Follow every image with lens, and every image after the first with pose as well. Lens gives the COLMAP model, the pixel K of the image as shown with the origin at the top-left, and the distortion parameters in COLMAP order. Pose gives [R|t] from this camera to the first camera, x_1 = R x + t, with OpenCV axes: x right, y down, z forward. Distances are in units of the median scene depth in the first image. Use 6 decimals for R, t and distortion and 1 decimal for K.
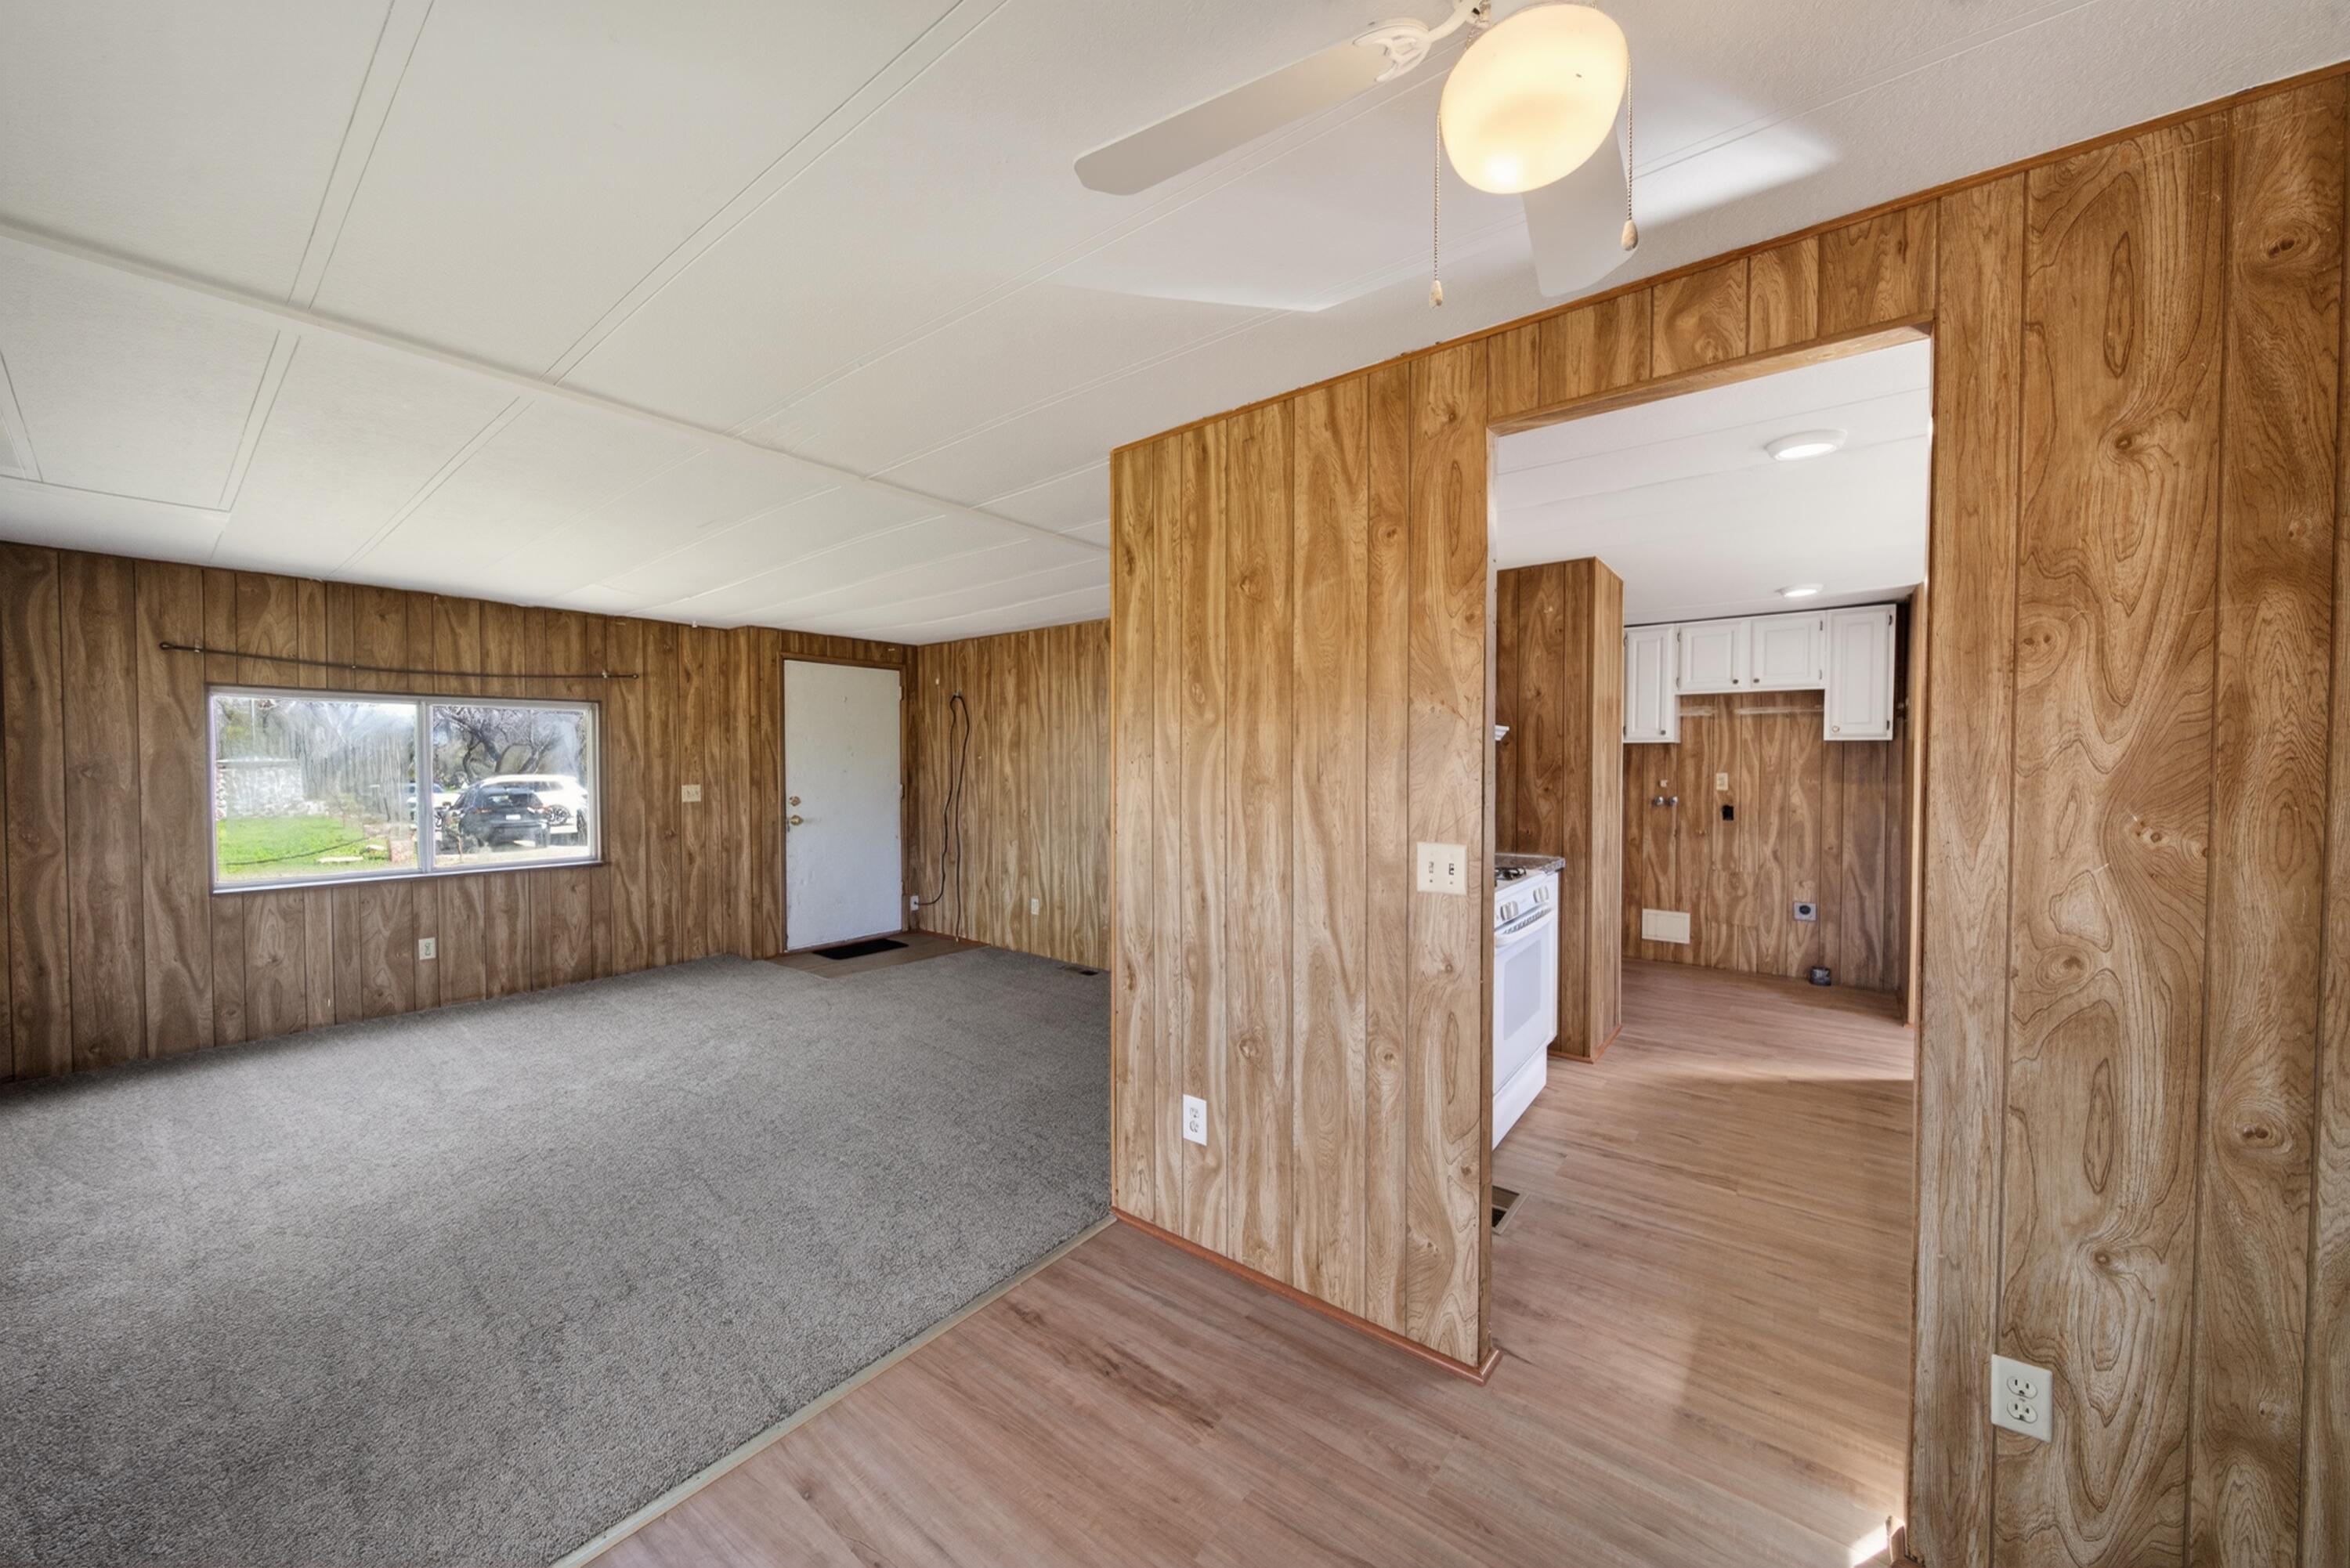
lens RADIAL K [[817.4, 0, 1184.6], [0, 817.4, 779.8], [0, 0, 1]] dist [0.000214, 0.000013]
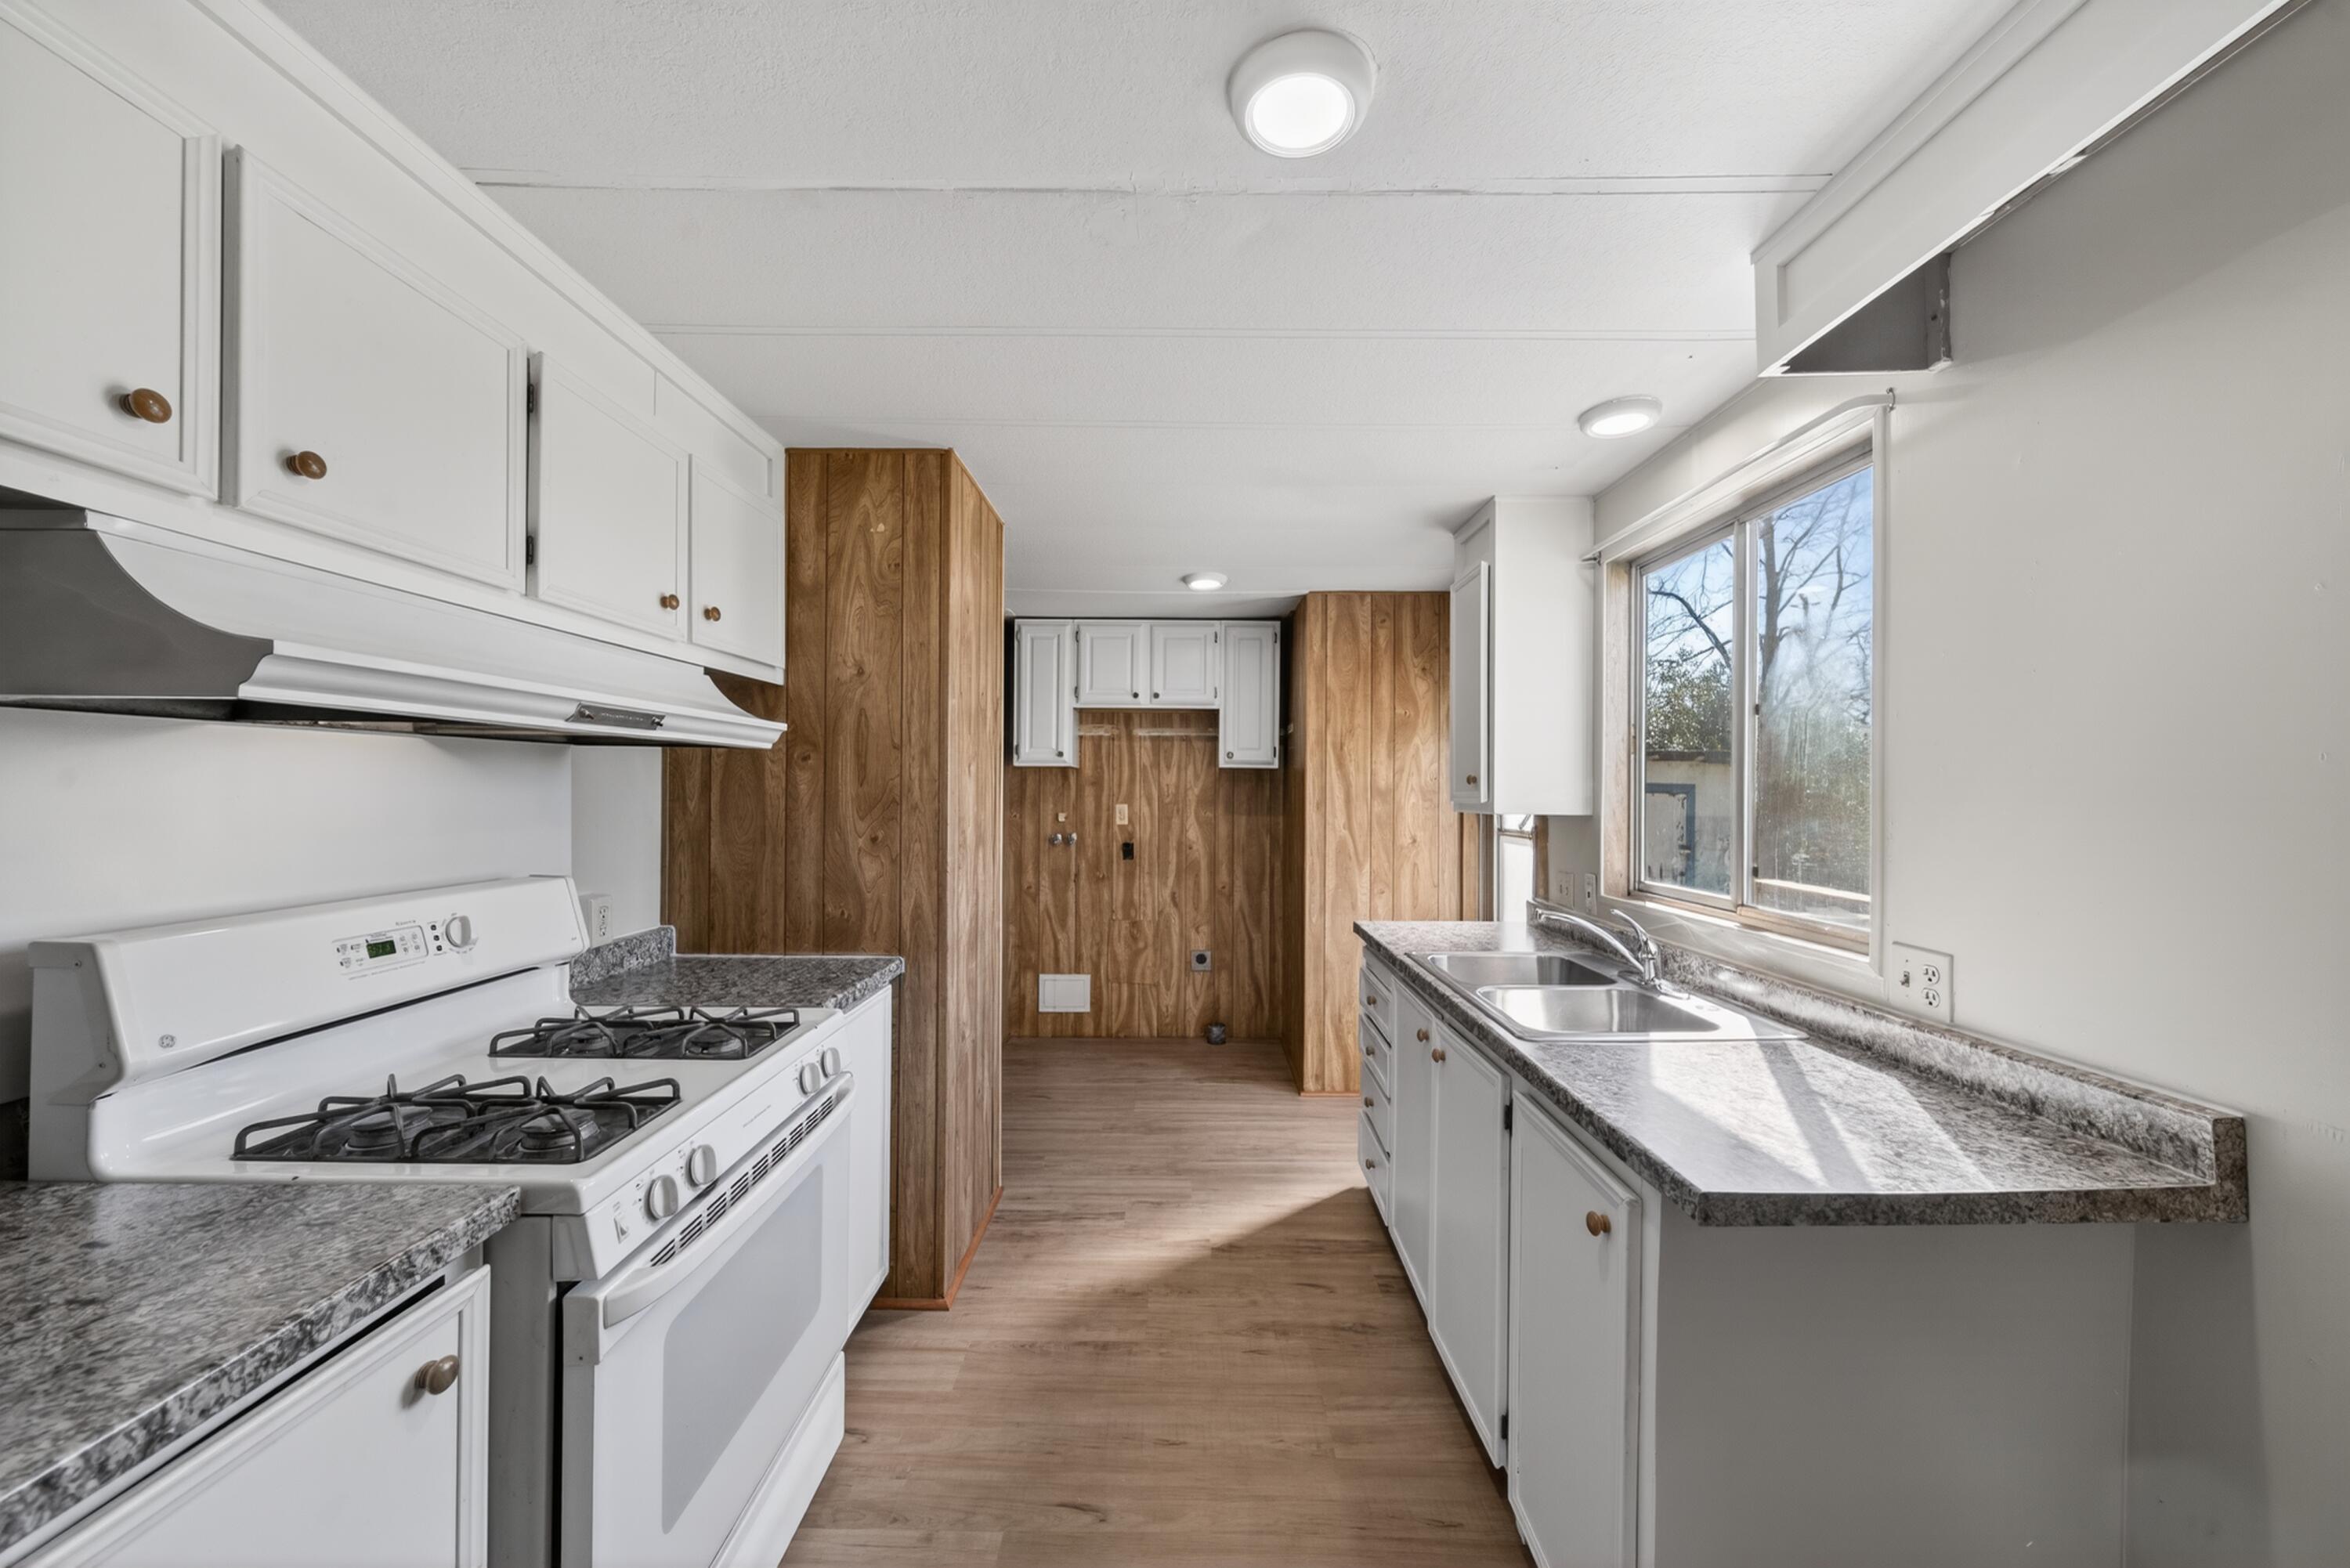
lens RADIAL K [[831.6, 0, 1175.0], [0, 831.6, 784.0], [0, 0, 1]] dist [0.000373, 0.000046]
pose [[0.793485, 0.008898, 0.608525, 0.186877], [0.007497, 0.999674, -0.024393, -0.008148], [-0.608544, 0.023918, 0.793160, 0.298941]]
